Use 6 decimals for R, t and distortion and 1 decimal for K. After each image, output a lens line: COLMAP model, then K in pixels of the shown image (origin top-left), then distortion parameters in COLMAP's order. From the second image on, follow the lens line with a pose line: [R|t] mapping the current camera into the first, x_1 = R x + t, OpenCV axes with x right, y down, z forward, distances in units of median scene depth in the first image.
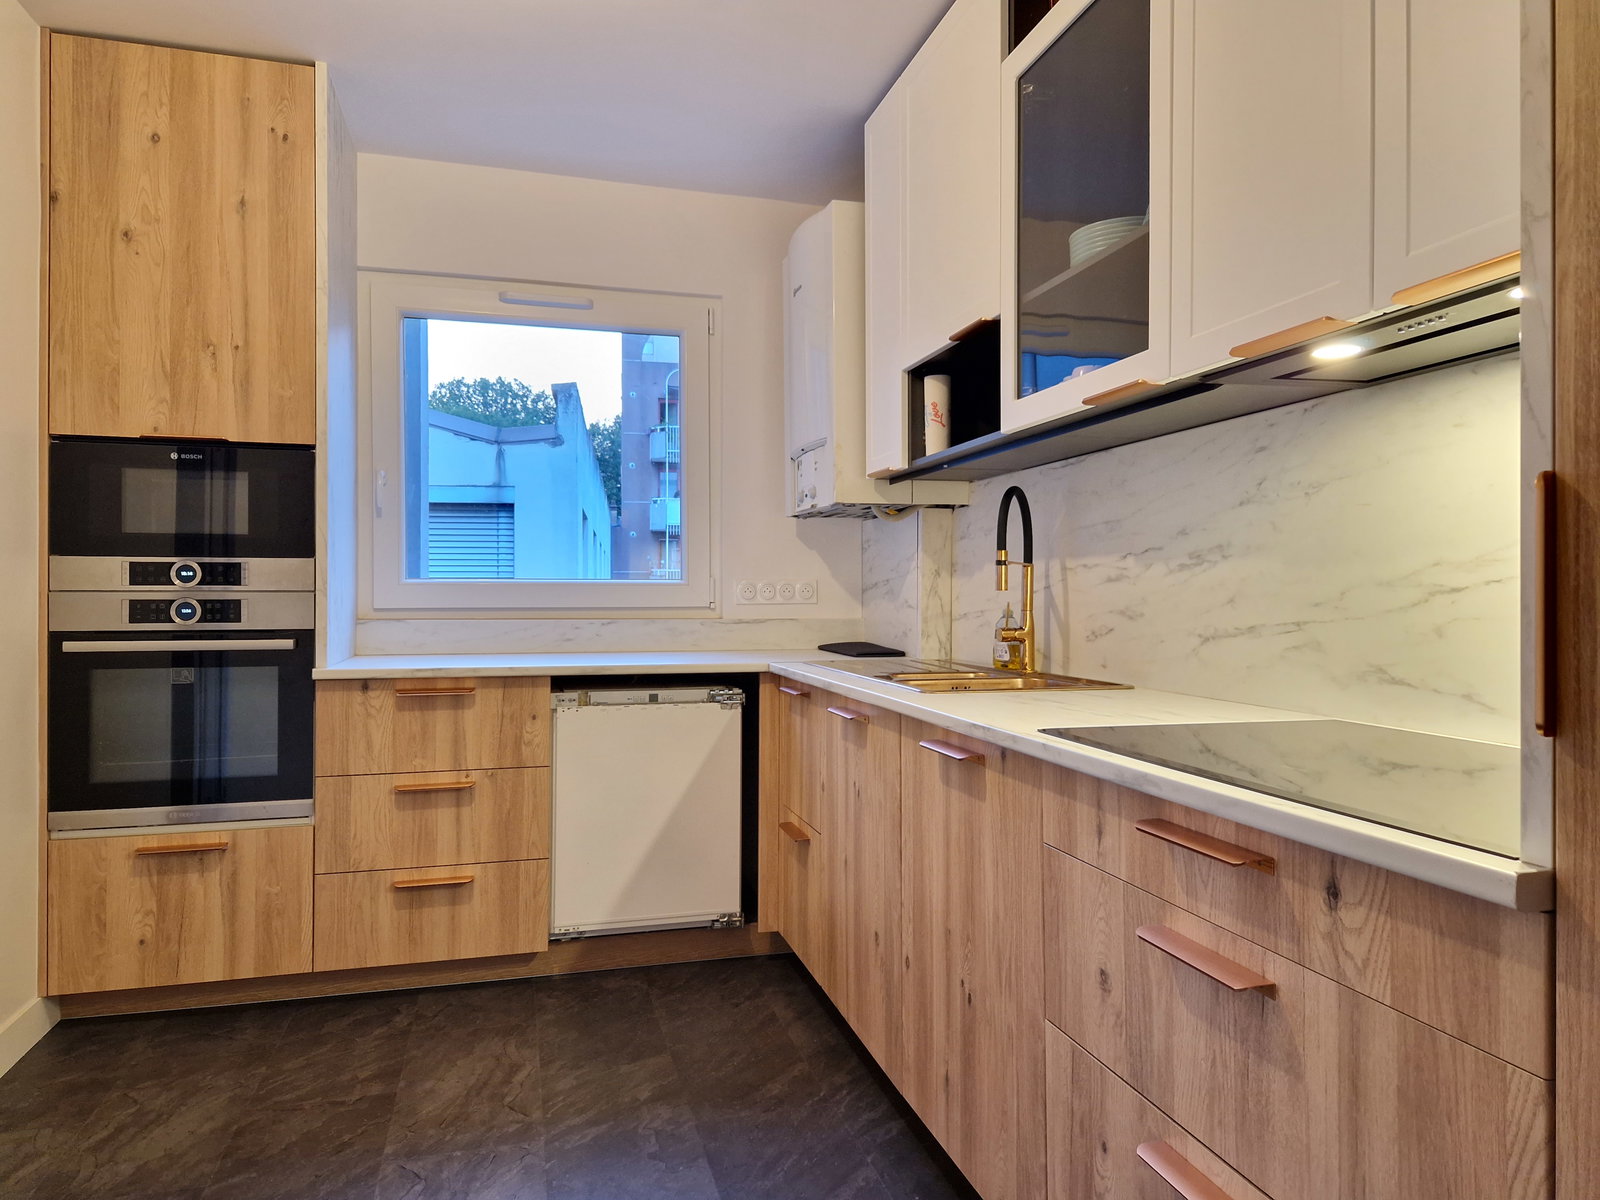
lens RADIAL K [[1073.9, 0, 804.2], [0, 1073.9, 603.3], [0, 0, 1]] dist [0.072700, -0.064562]
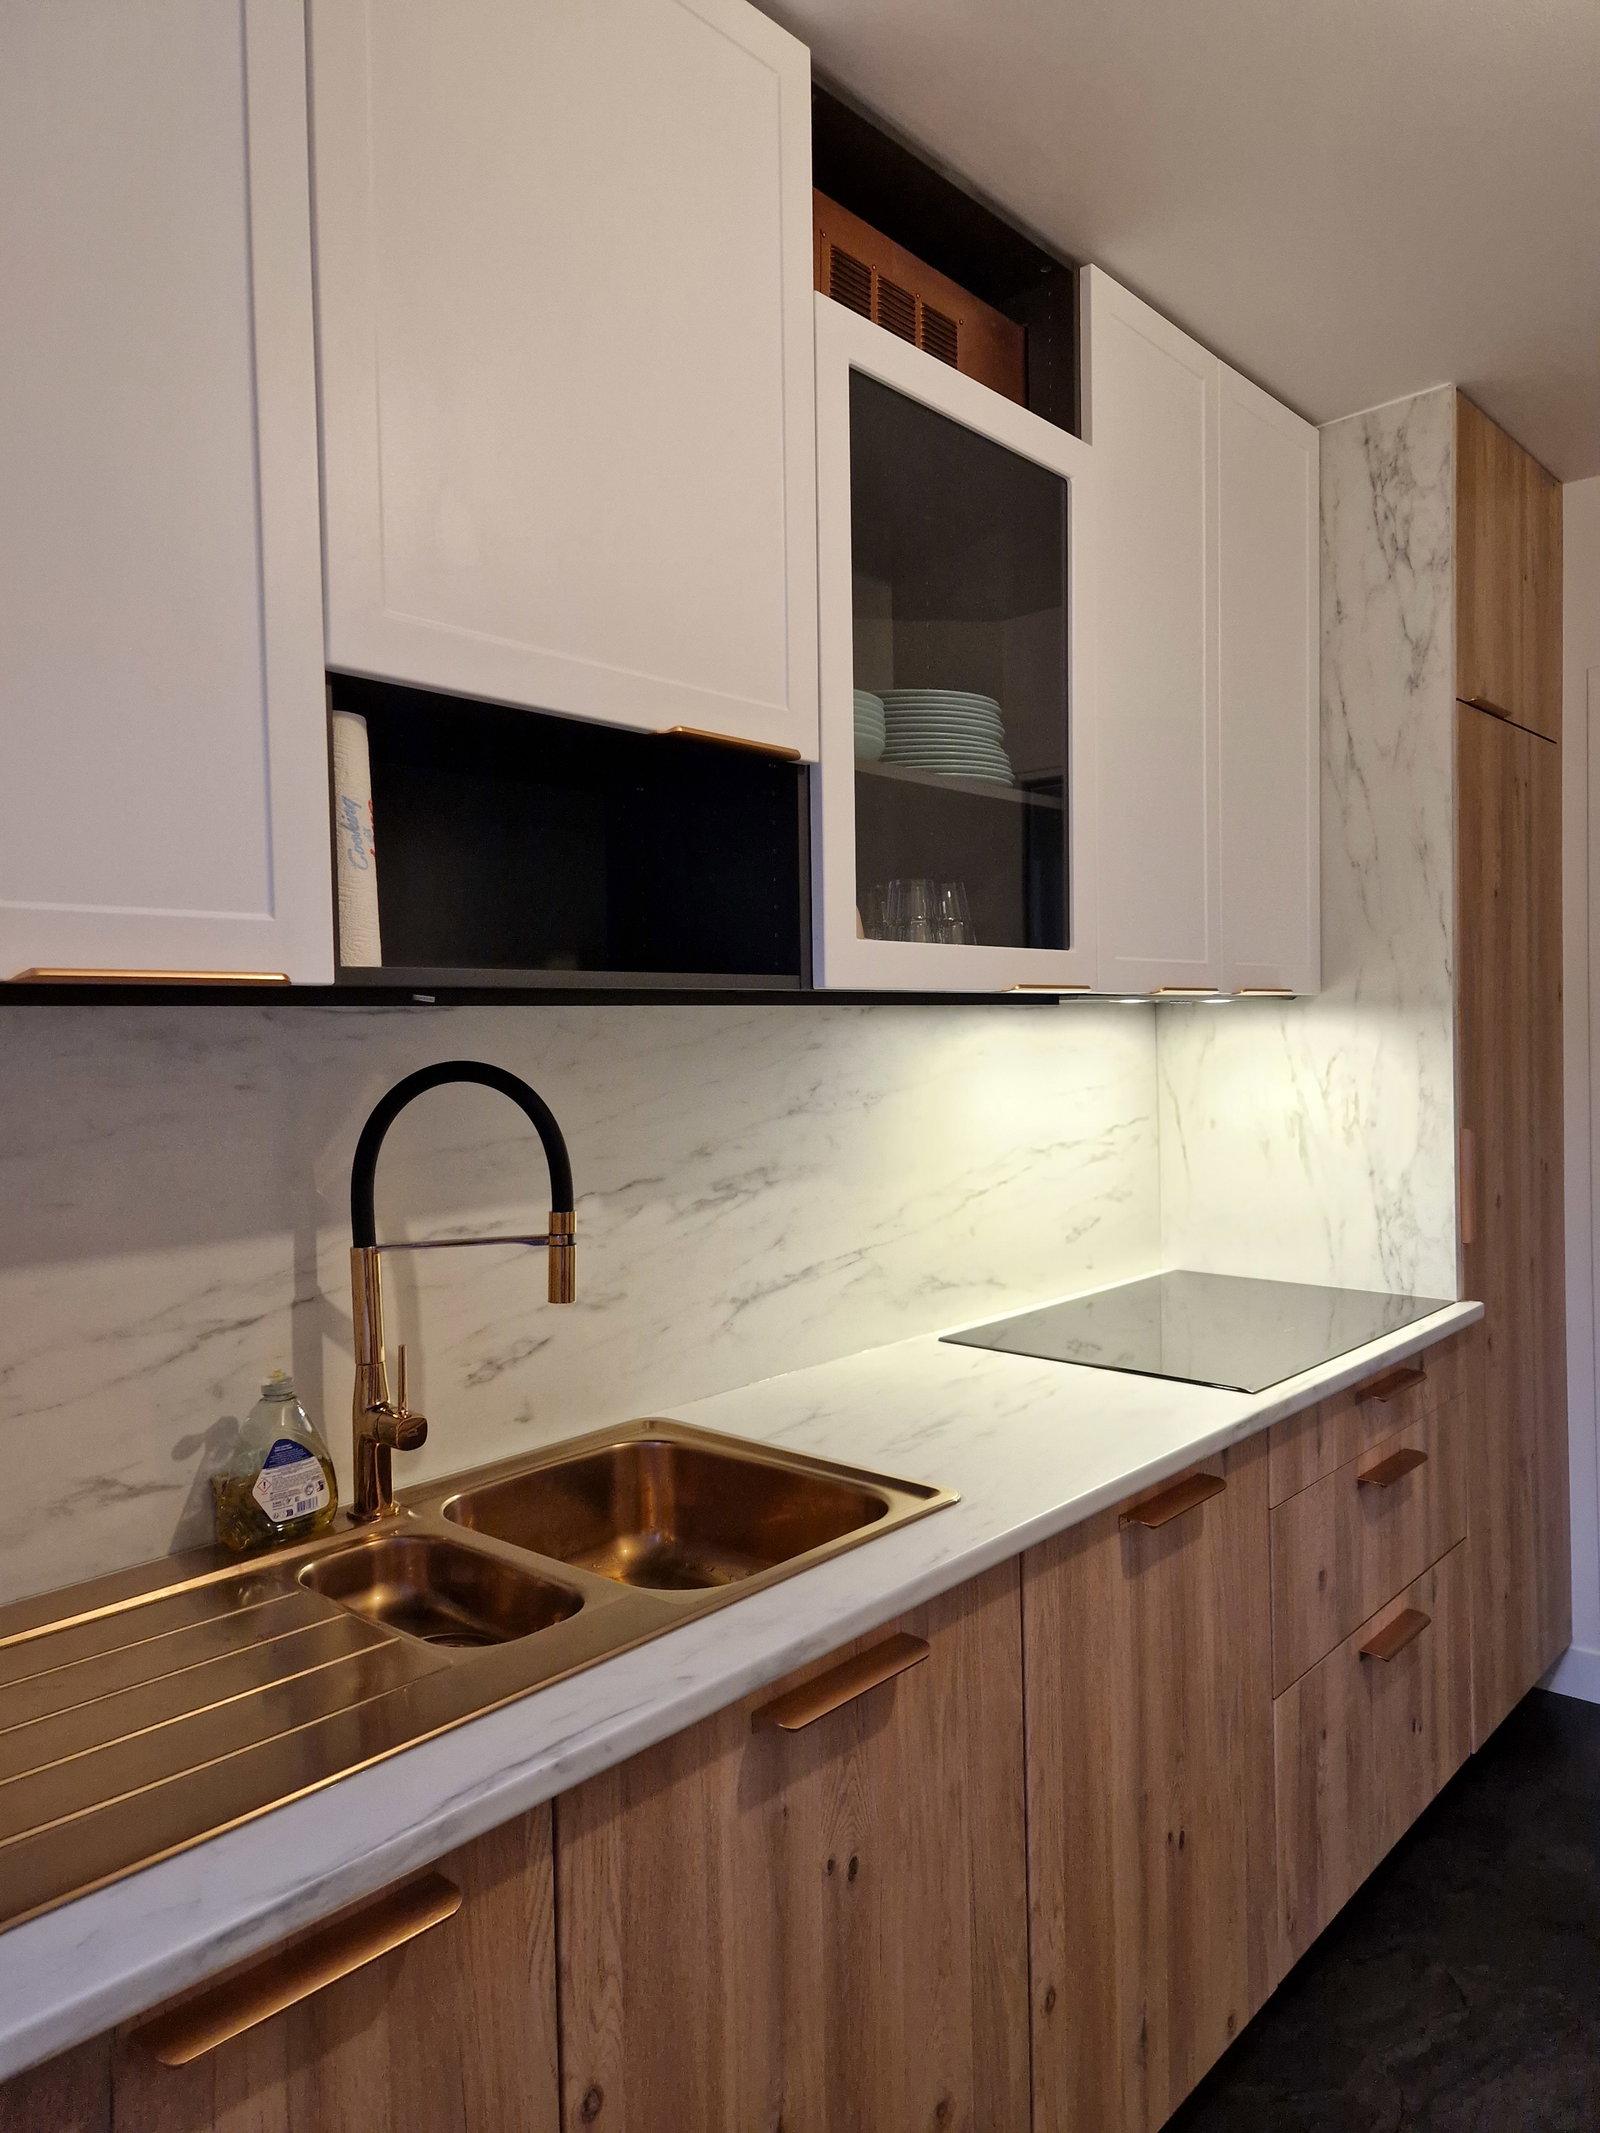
lens RADIAL K [[1431.6, 0, 805.2], [0, 1431.6, 1067.7], [0, 0, 1]] dist [0.072700, -0.064562]
pose [[-0.546633, -0.006365, 0.837348, -0.468927], [0.032505, 0.999056, 0.028815, -0.157722], [-0.836741, 0.042969, -0.545910, 1.599711]]
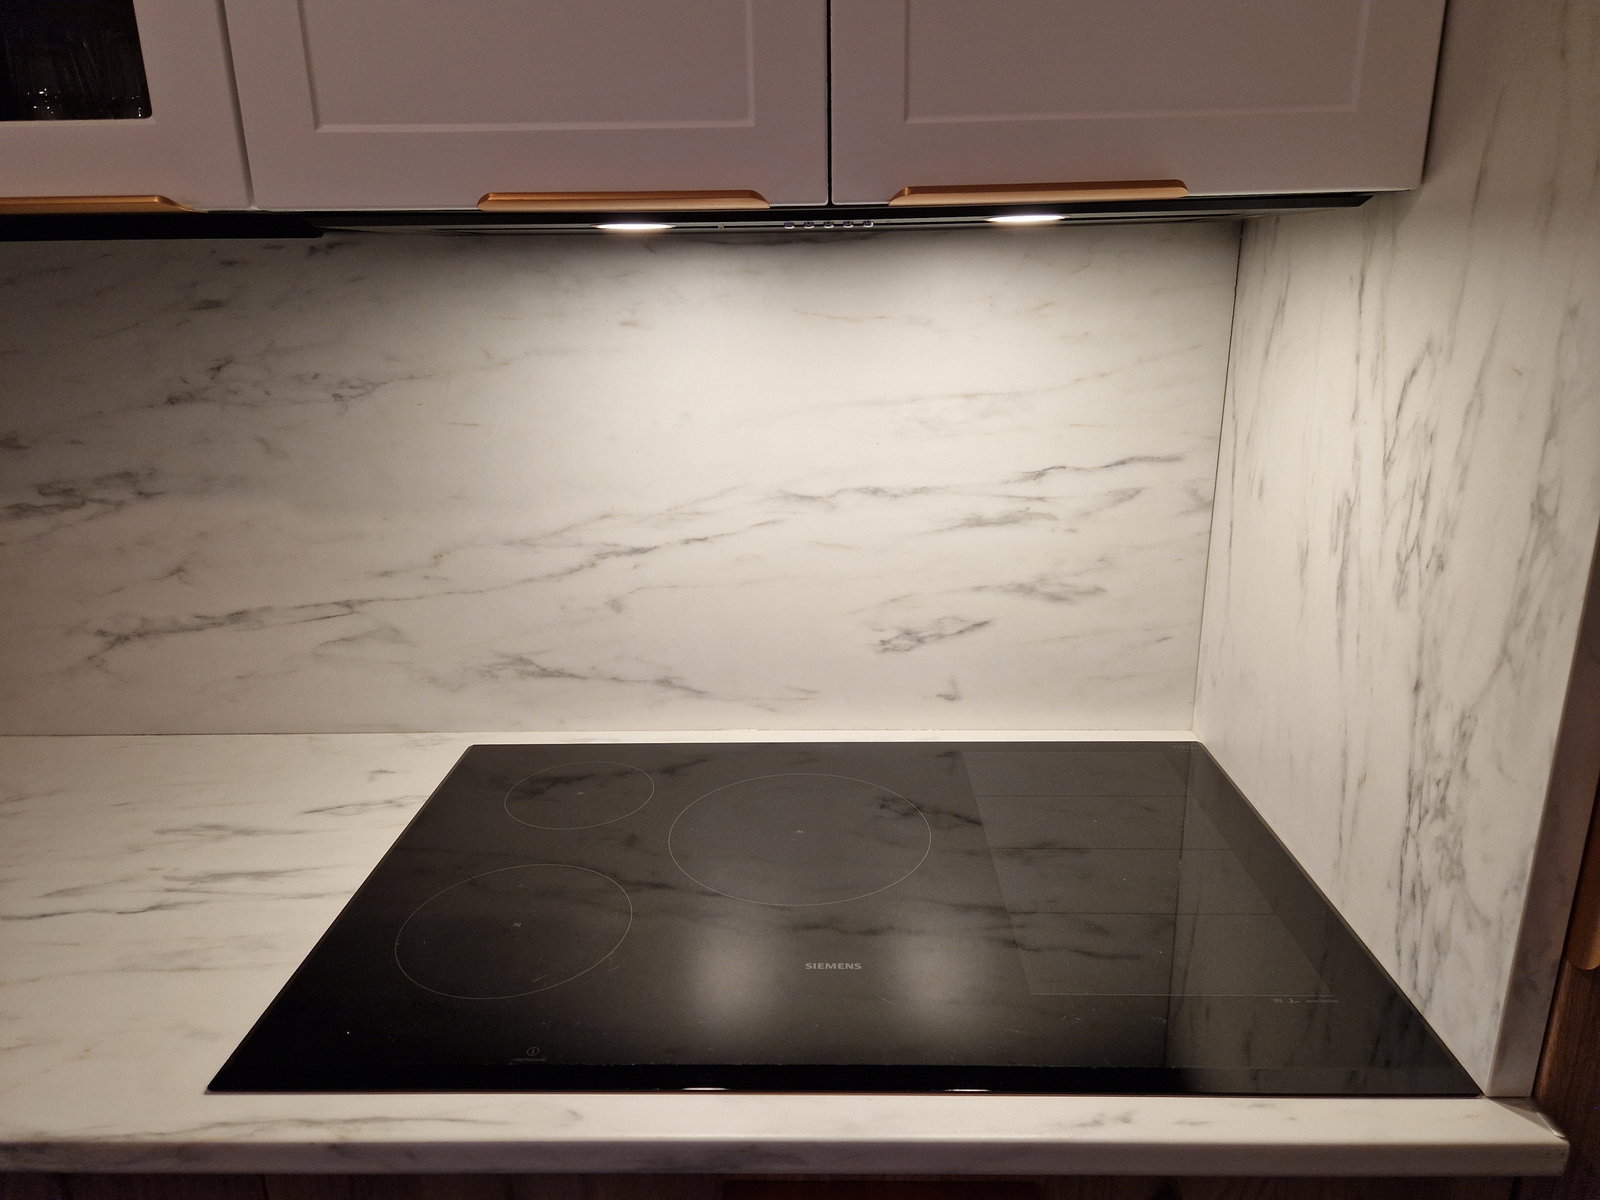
lens RADIAL K [[1073.9, 0, 804.2], [0, 1073.9, 603.3], [0, 0, 1]] dist [0.072700, -0.064562]
pose [[0.280760, -0.275811, 0.919295, -0.047782], [0.023956, 0.959535, 0.280567, -0.146003], [-0.959479, -0.056749, 0.276006, 0.551858]]
